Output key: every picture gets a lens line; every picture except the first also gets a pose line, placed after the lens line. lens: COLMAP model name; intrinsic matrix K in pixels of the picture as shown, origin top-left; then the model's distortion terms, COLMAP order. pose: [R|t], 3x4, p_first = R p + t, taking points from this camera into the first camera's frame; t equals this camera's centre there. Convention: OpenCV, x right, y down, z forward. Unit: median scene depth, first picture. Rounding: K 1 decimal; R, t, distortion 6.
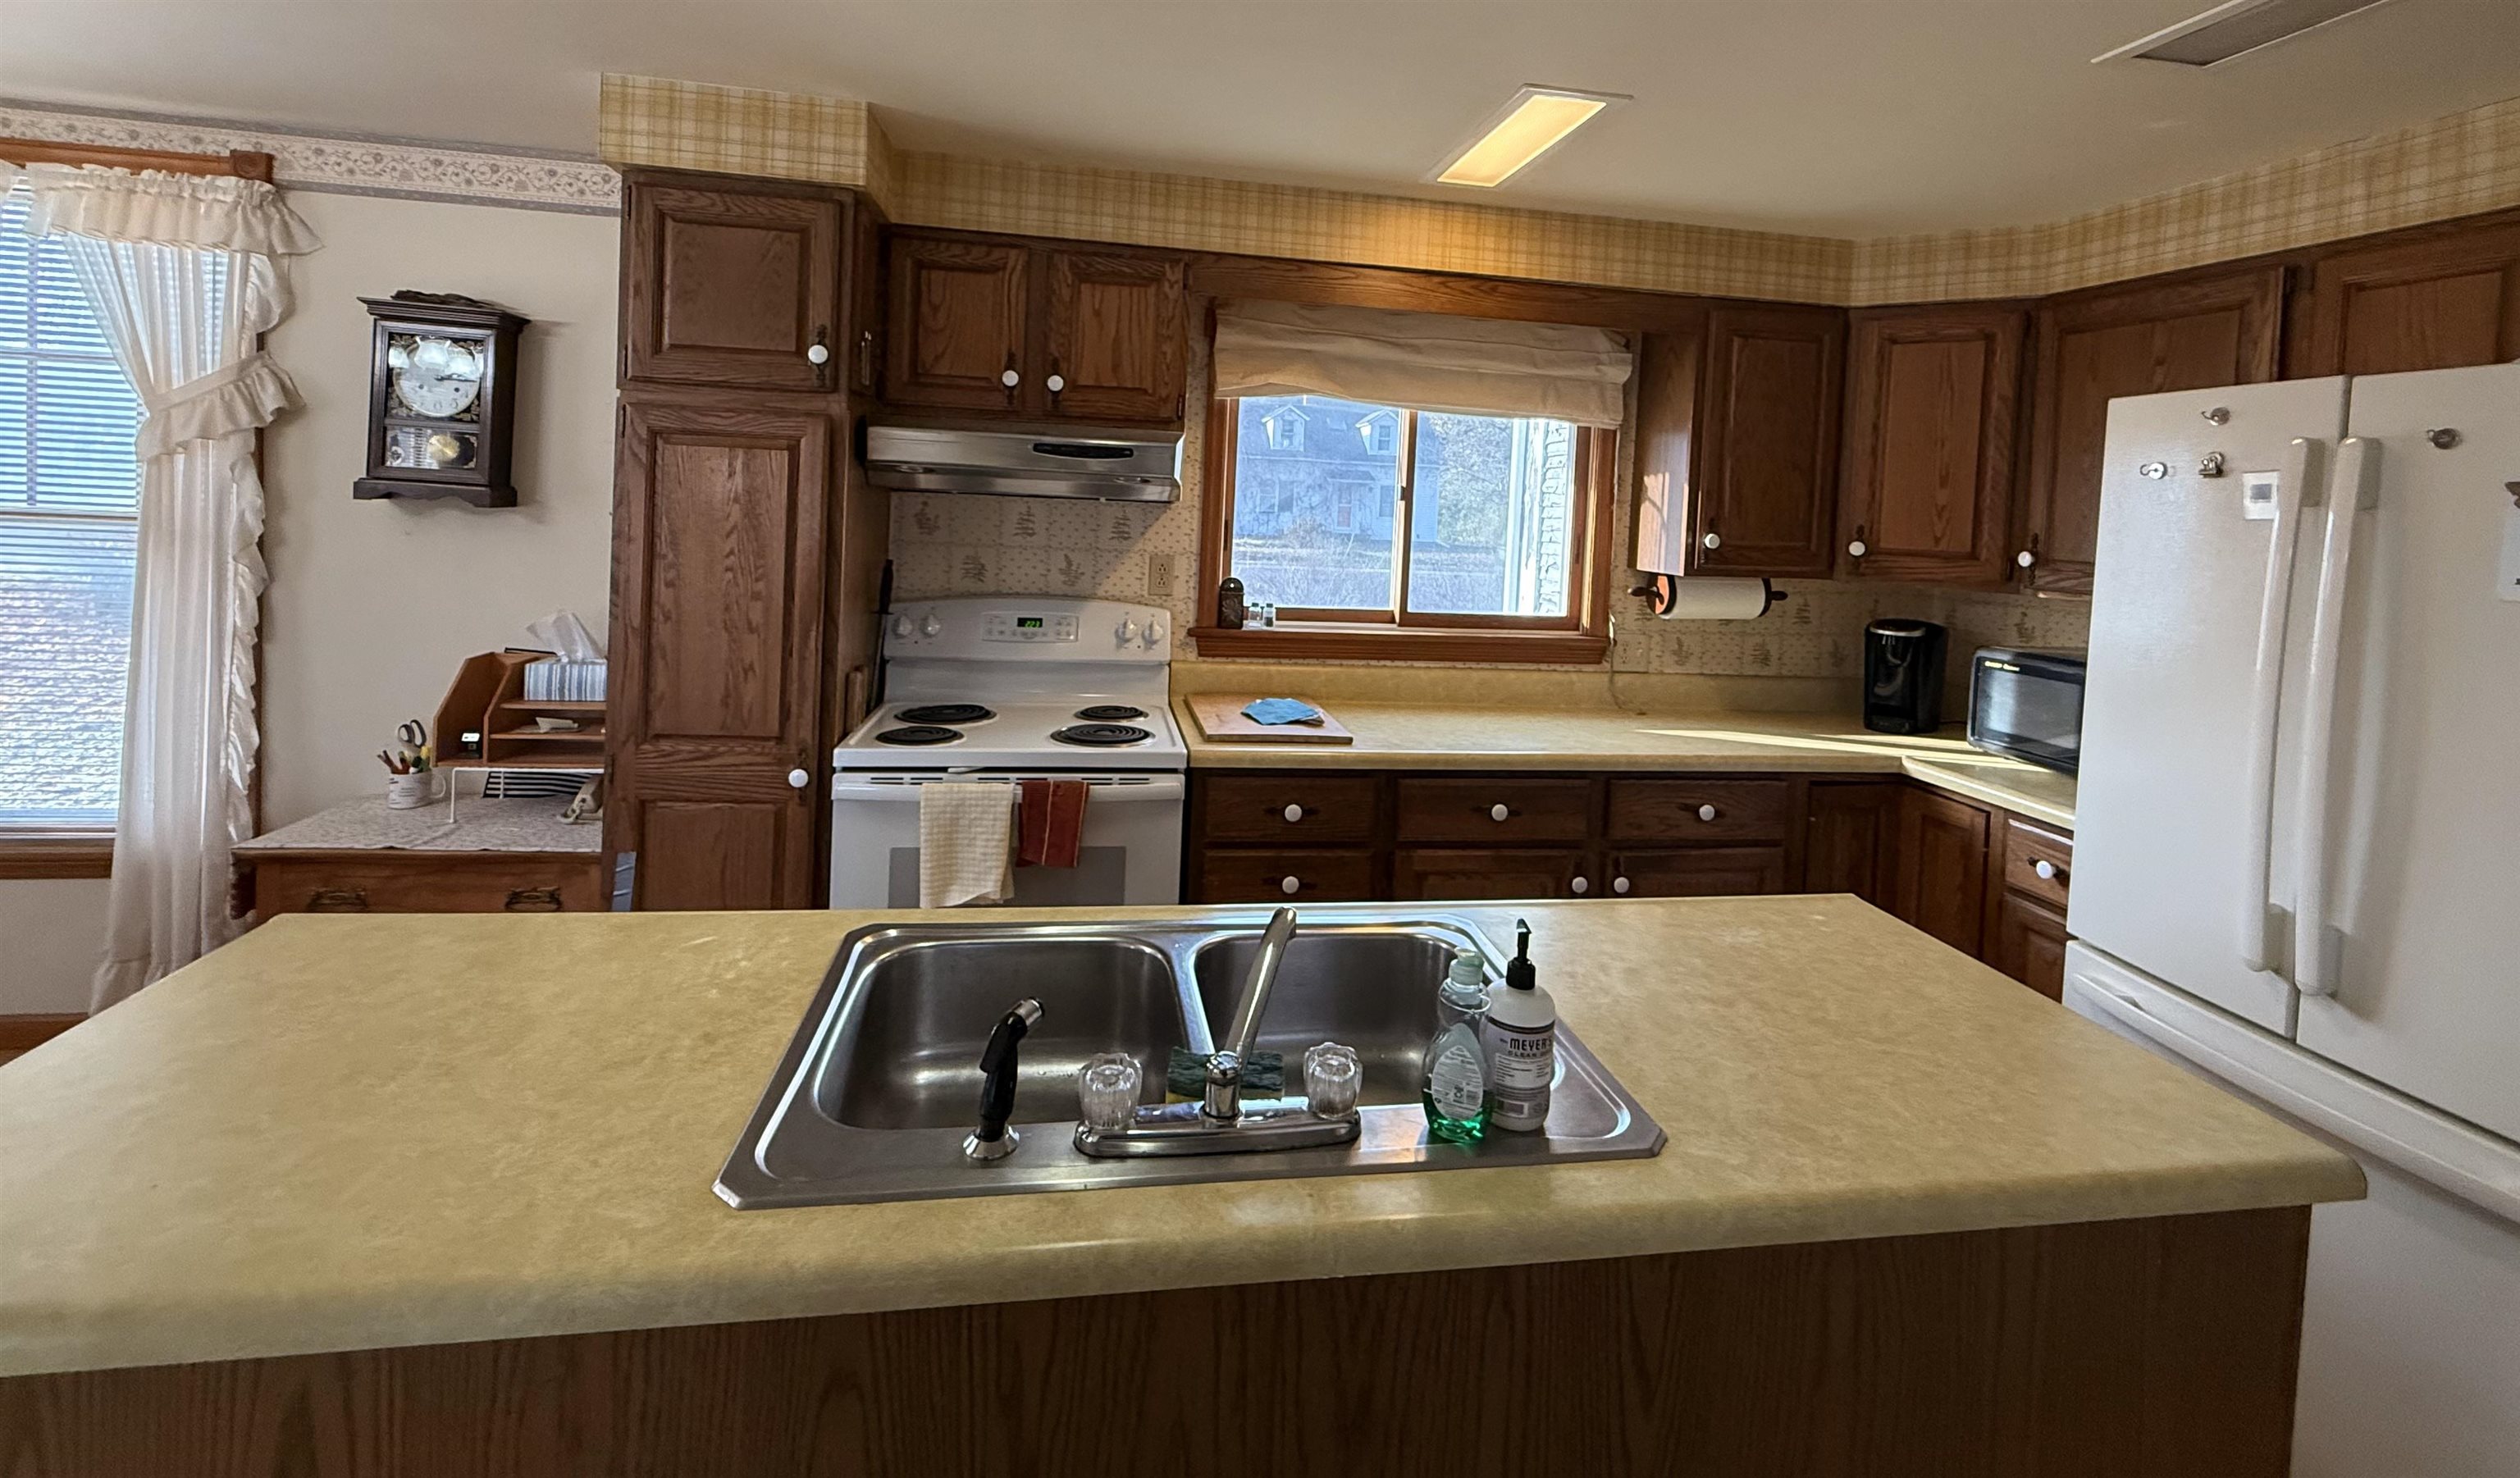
lens RADIAL K [[1080.0, 0, 1266.1], [0, 1080.0, 533.8], [0, 0, 1]] dist [0.001890, -0.000018]
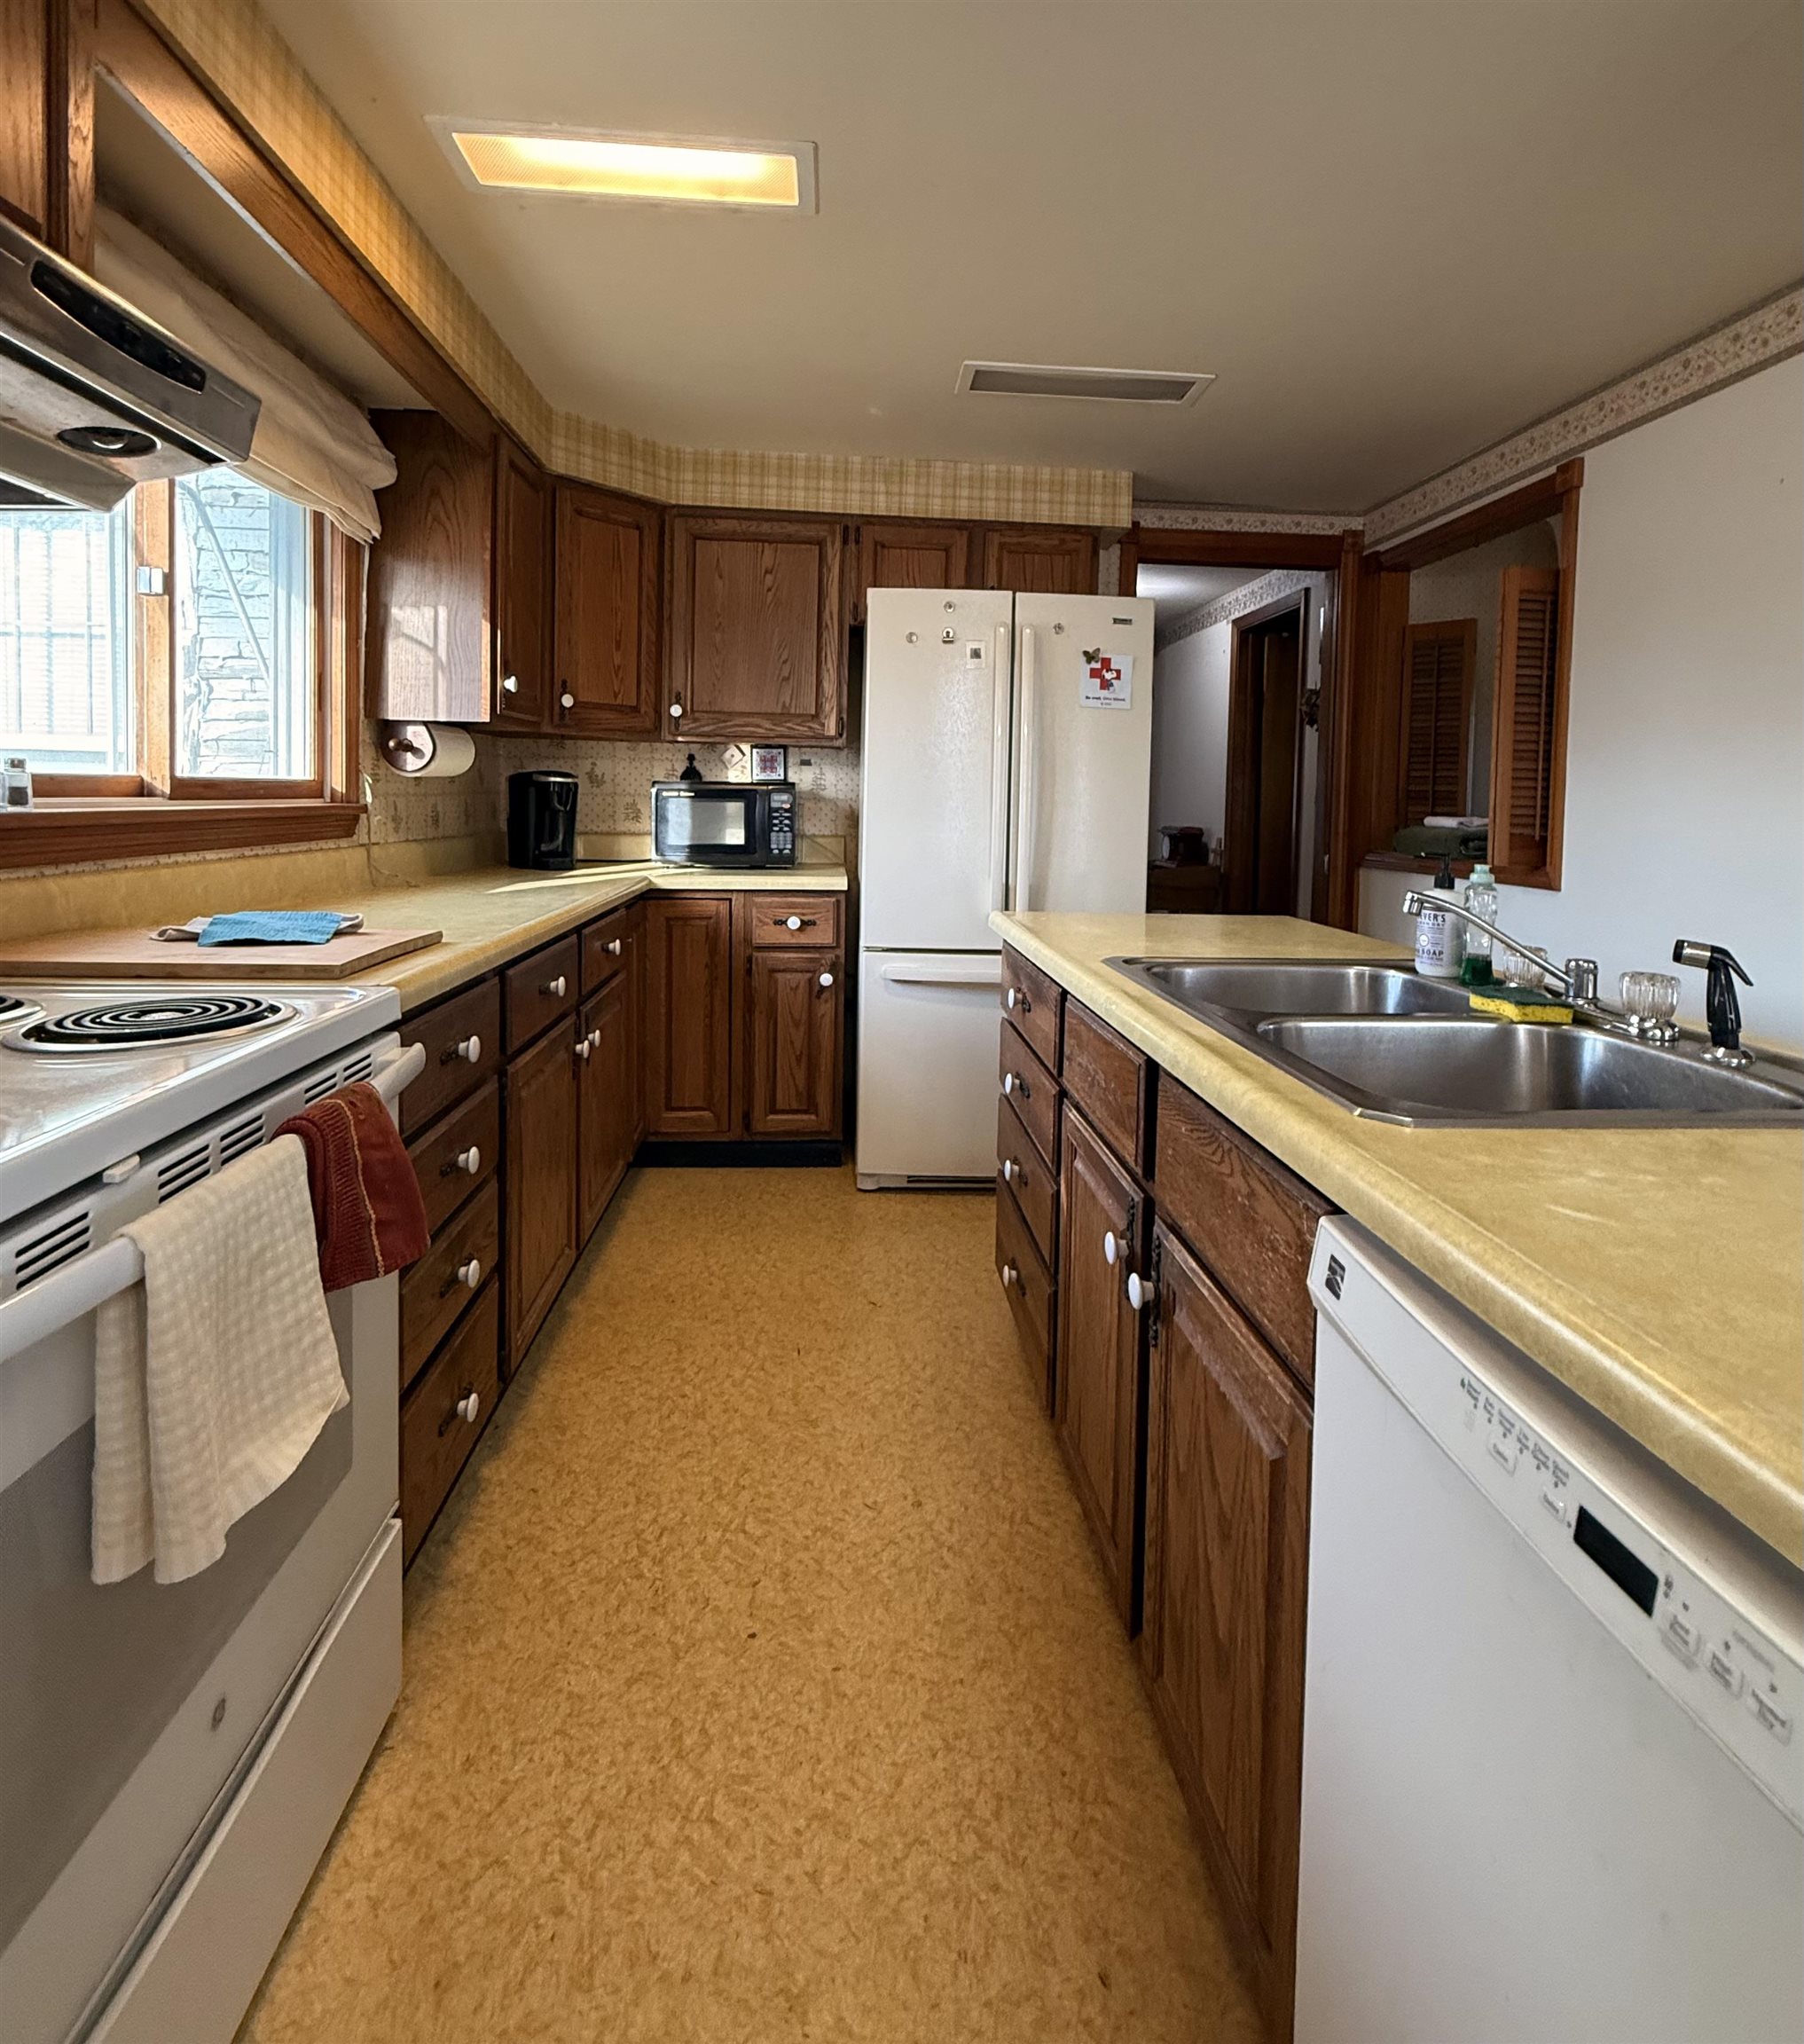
lens RADIAL K [[1010.4, 0, 899.3], [0, 1010.4, 828.7], [0, 0, 1]] dist [-0.000219, -0.000131]
pose [[0.100713, -0.078024, 0.991851, -0.494928], [0.016454, 0.996914, 0.076752, 0.078913], [-0.994779, 0.008590, 0.101686, 0.642718]]
